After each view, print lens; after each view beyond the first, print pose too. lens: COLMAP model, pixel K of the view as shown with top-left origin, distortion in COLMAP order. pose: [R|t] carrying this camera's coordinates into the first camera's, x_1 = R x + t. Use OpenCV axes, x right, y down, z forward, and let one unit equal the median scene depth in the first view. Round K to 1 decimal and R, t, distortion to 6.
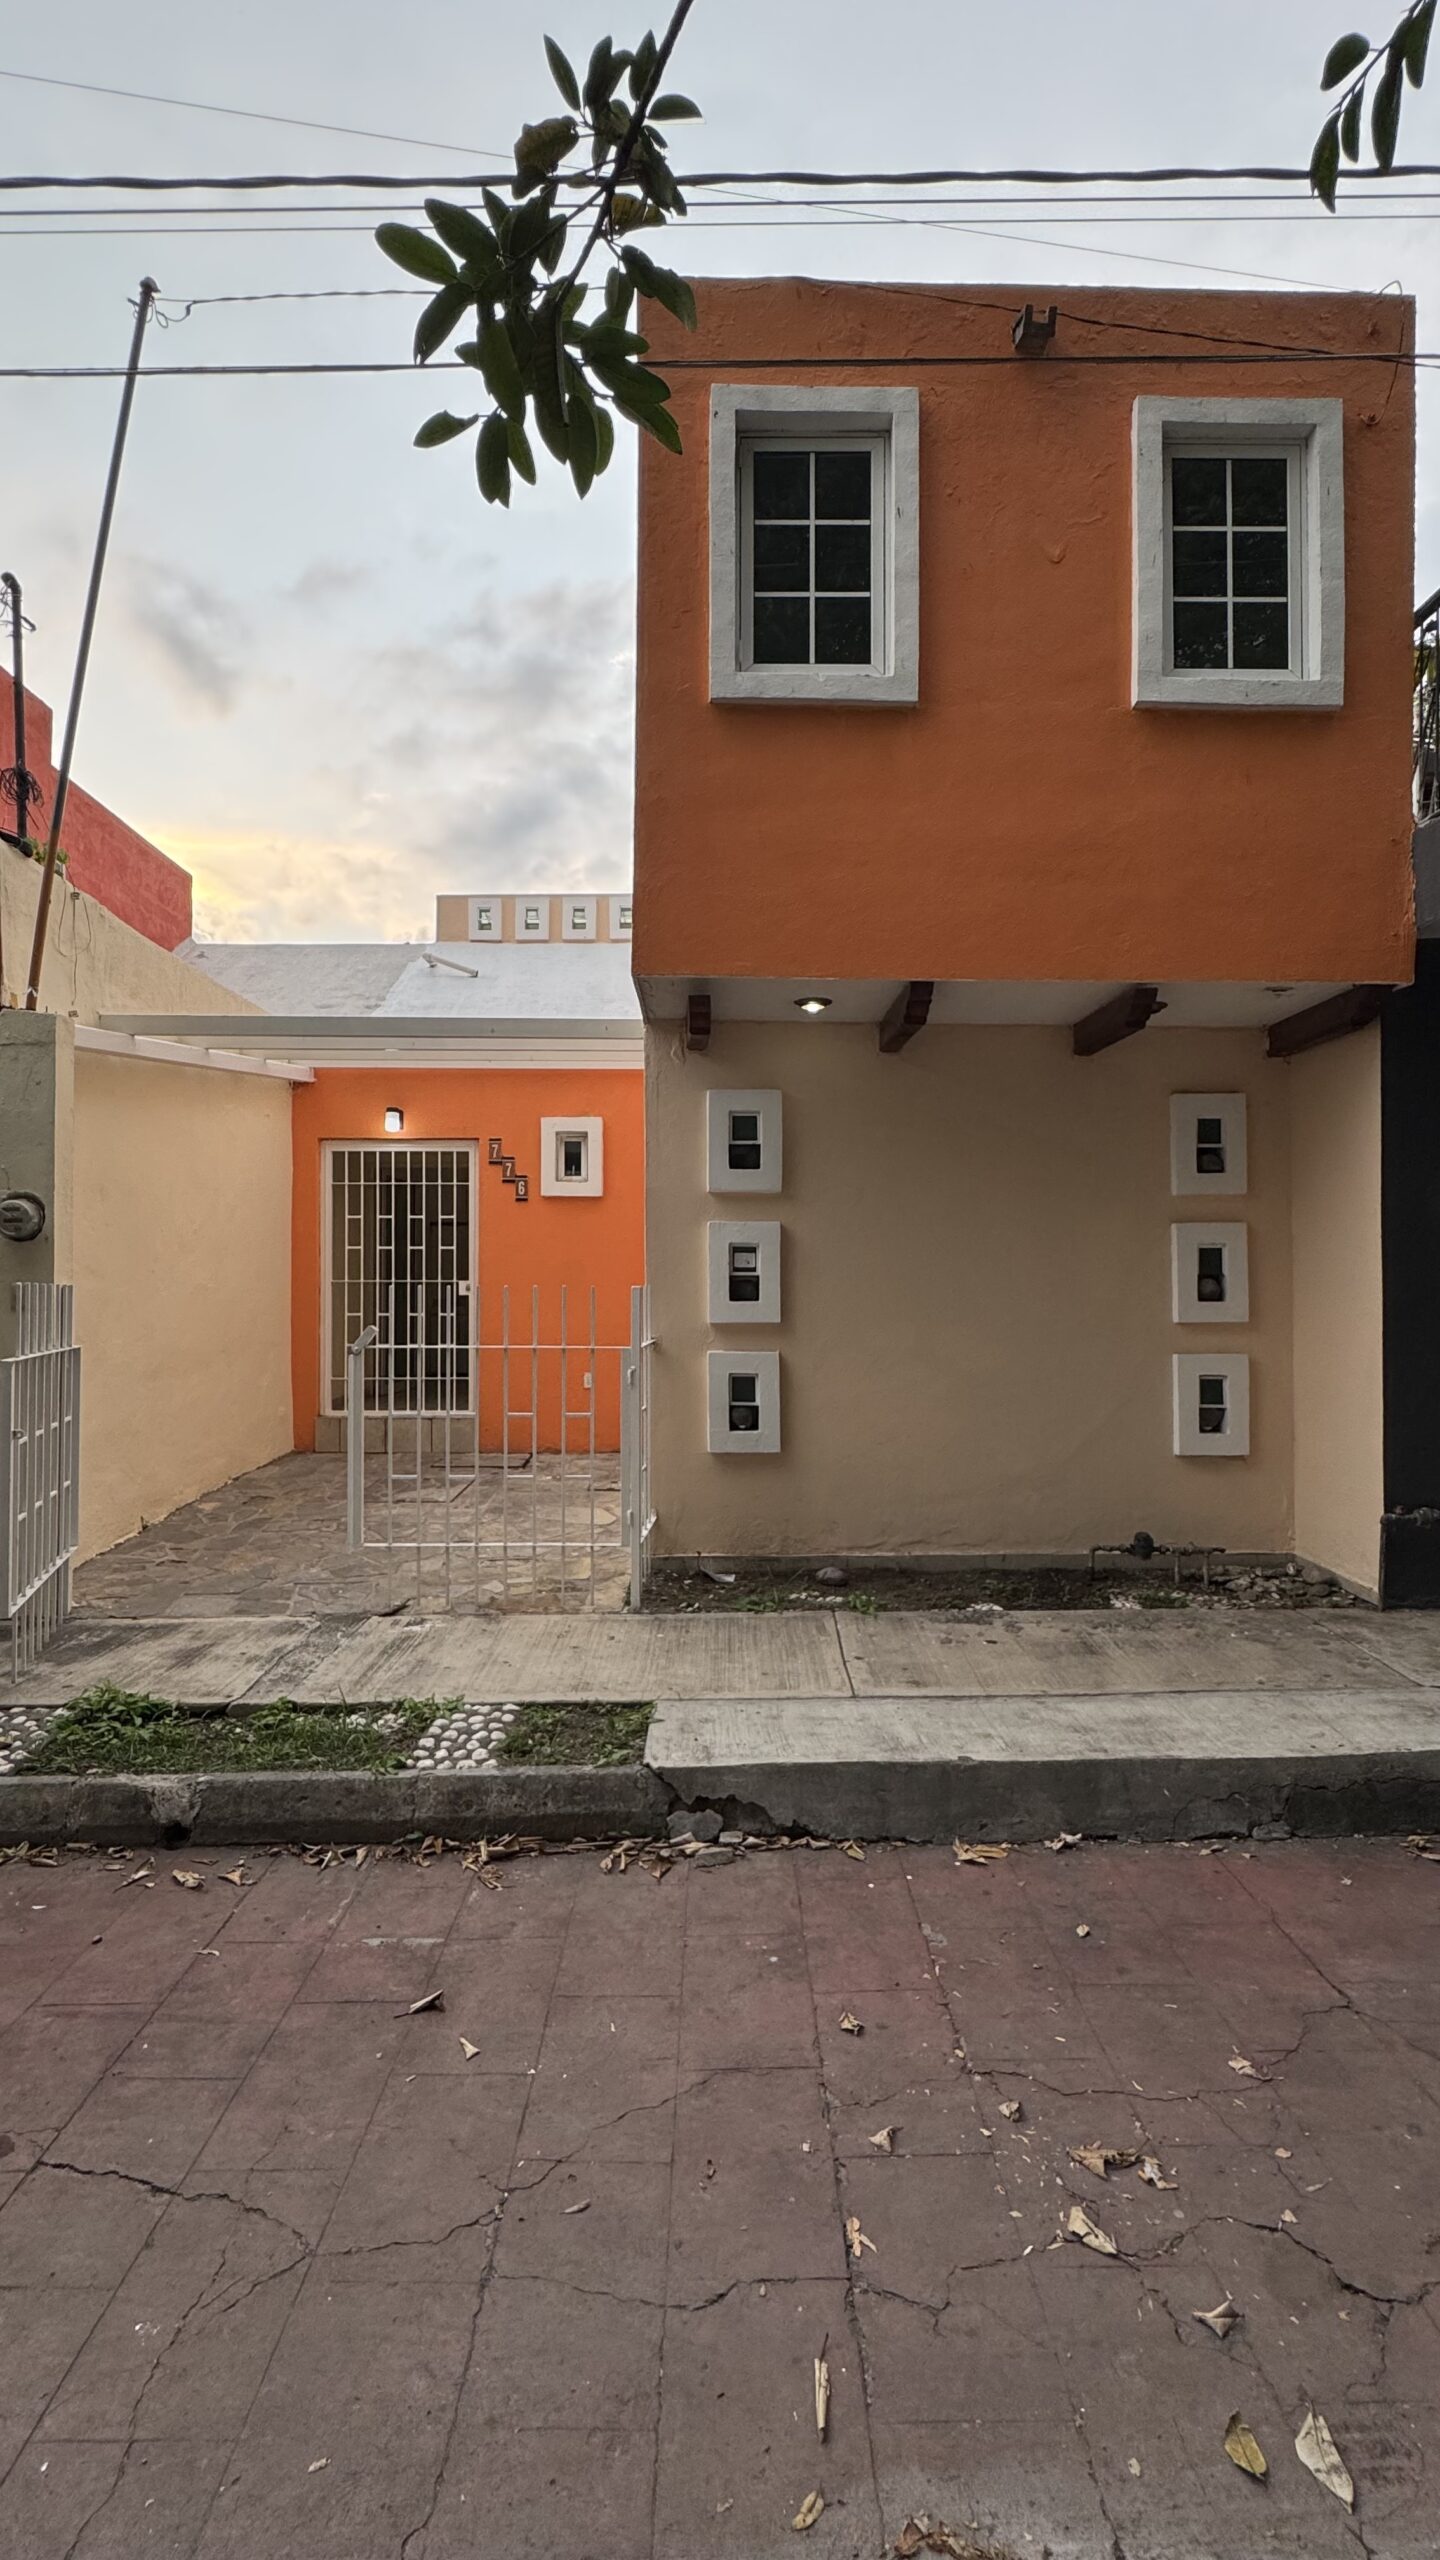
lens RADIAL K [[1136.8, 0, 714.2], [0, 1136.8, 1278.6], [0, 0, 1]] dist [-0.003772, 0.000234]
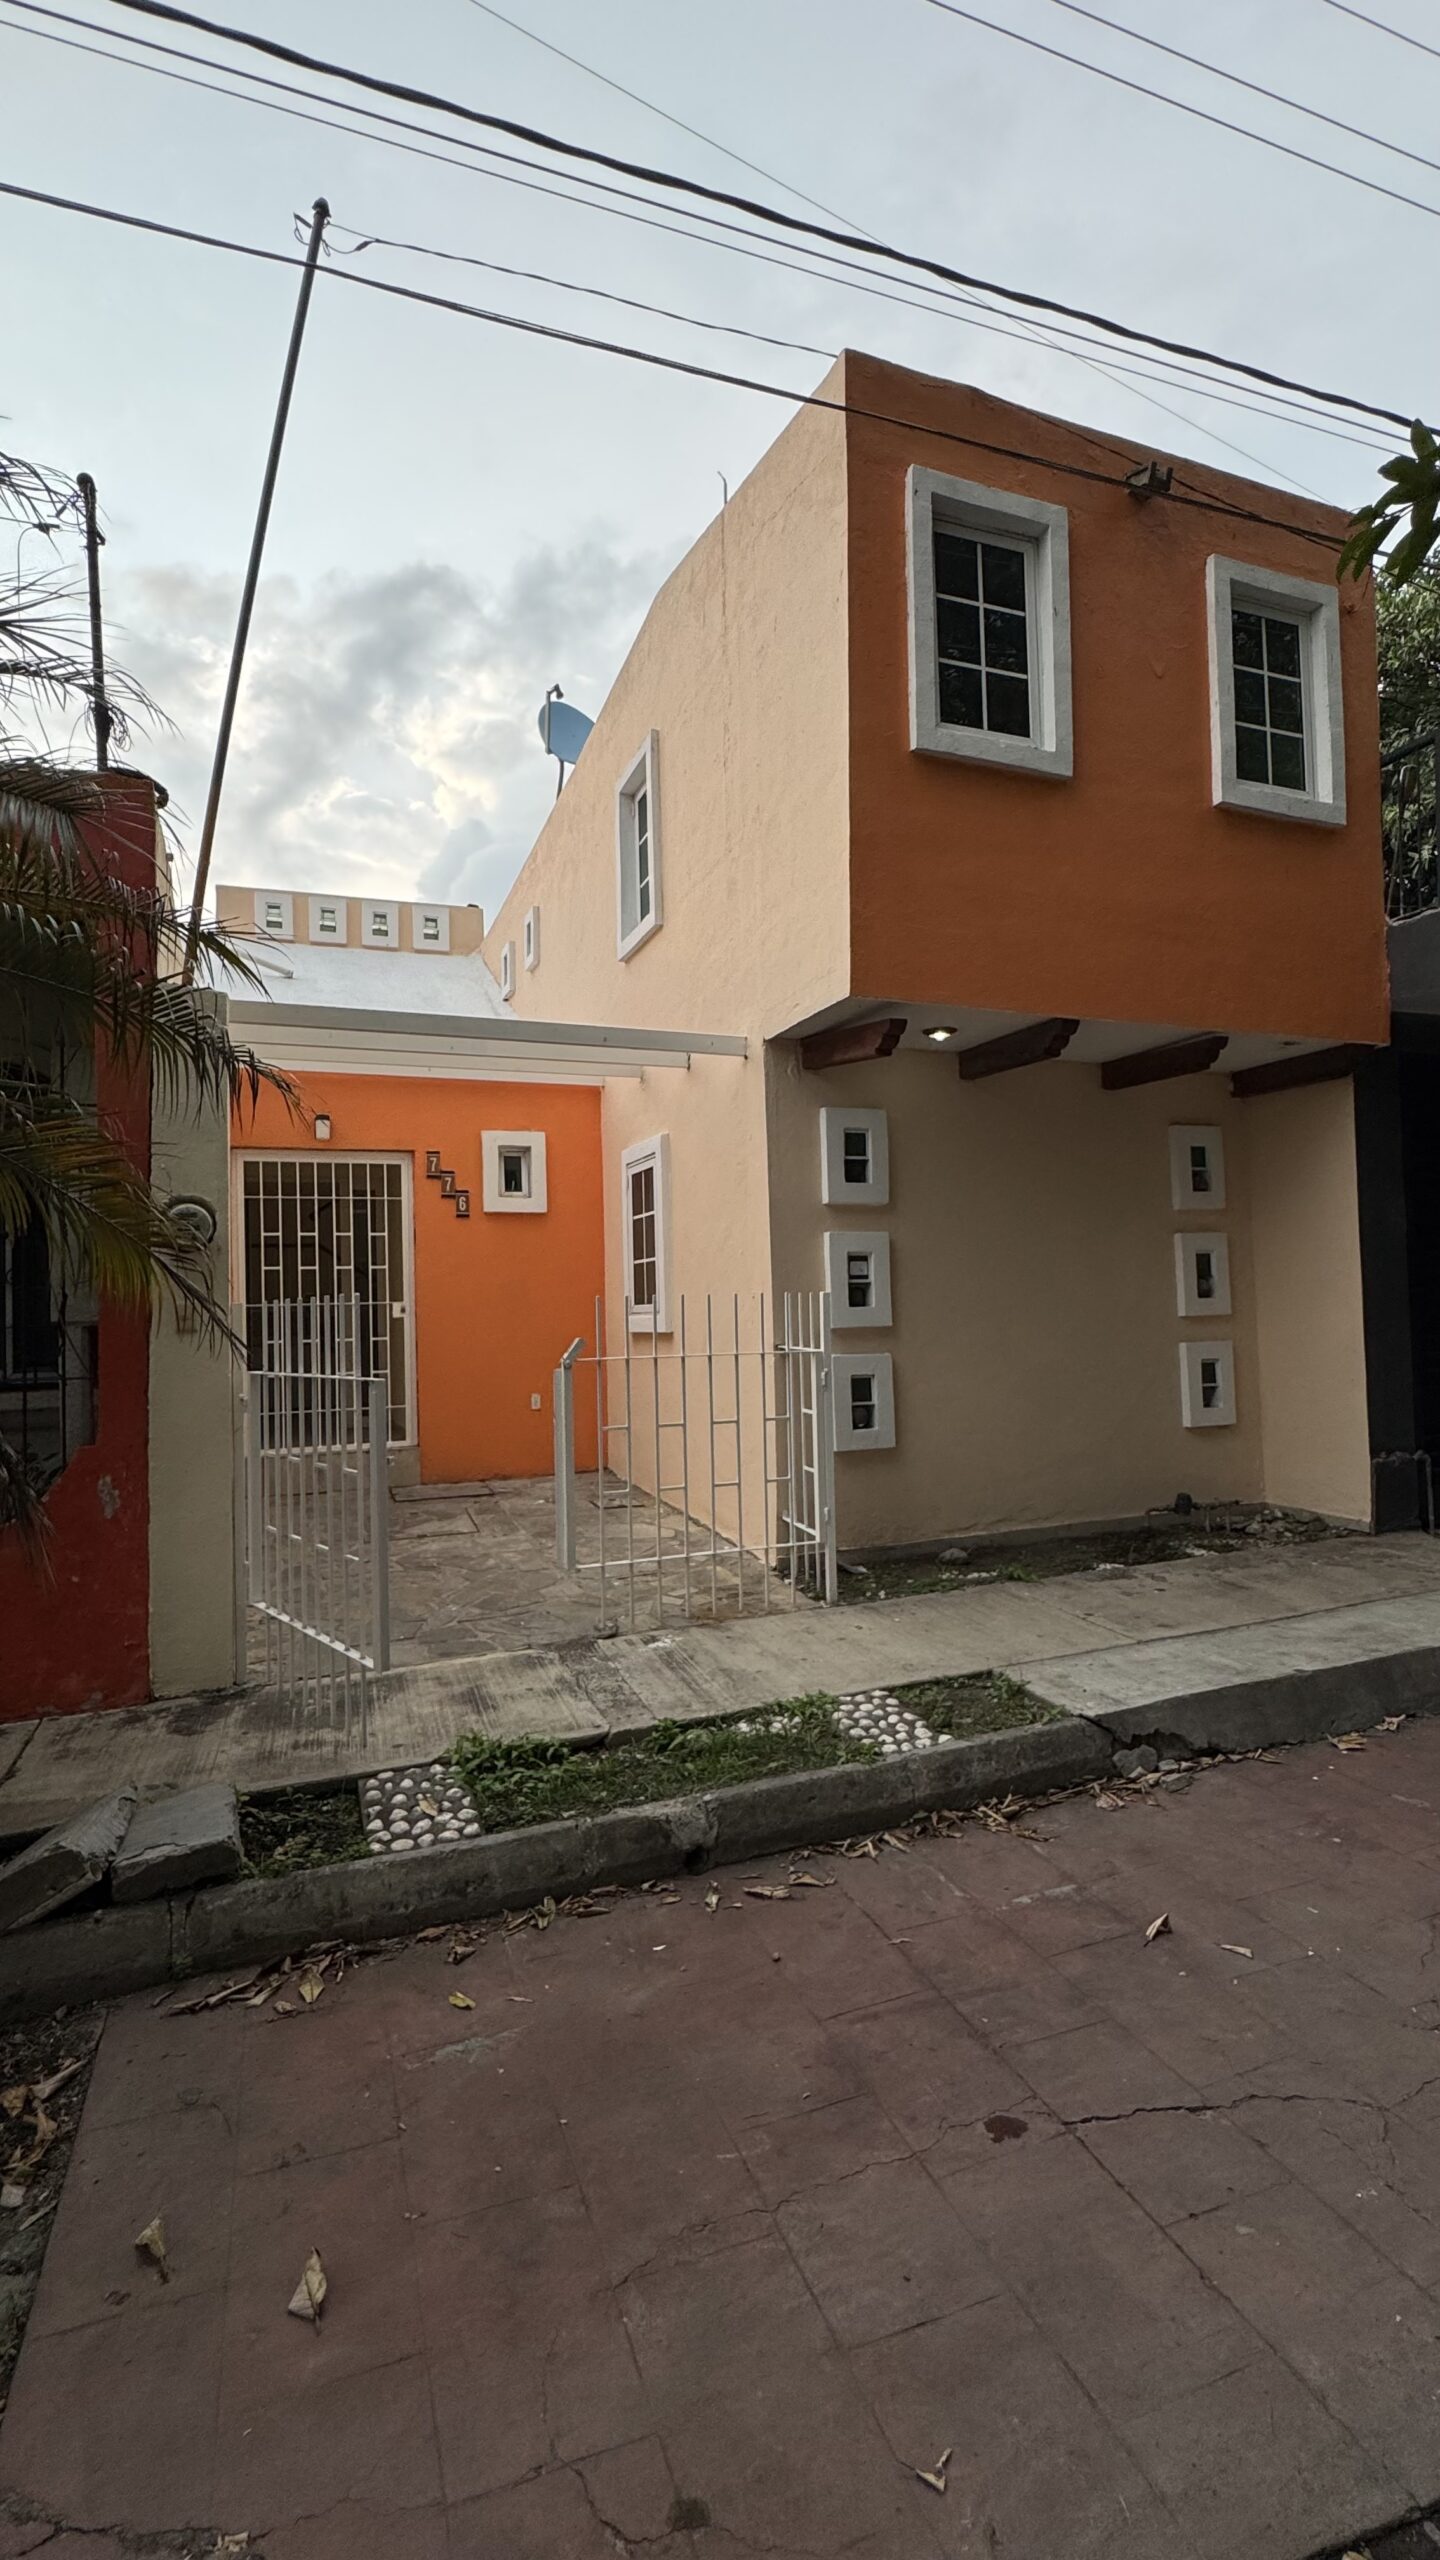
lens RADIAL K [[1136.8, 0, 714.2], [0, 1136.8, 1278.6], [0, 0, 1]] dist [-0.003772, 0.000234]
pose [[0.938479, -0.015255, 0.345000, -0.562305], [0.023594, 0.999522, -0.019983, 0.013961], [-0.344531, 0.026894, 0.938390, 0.058401]]
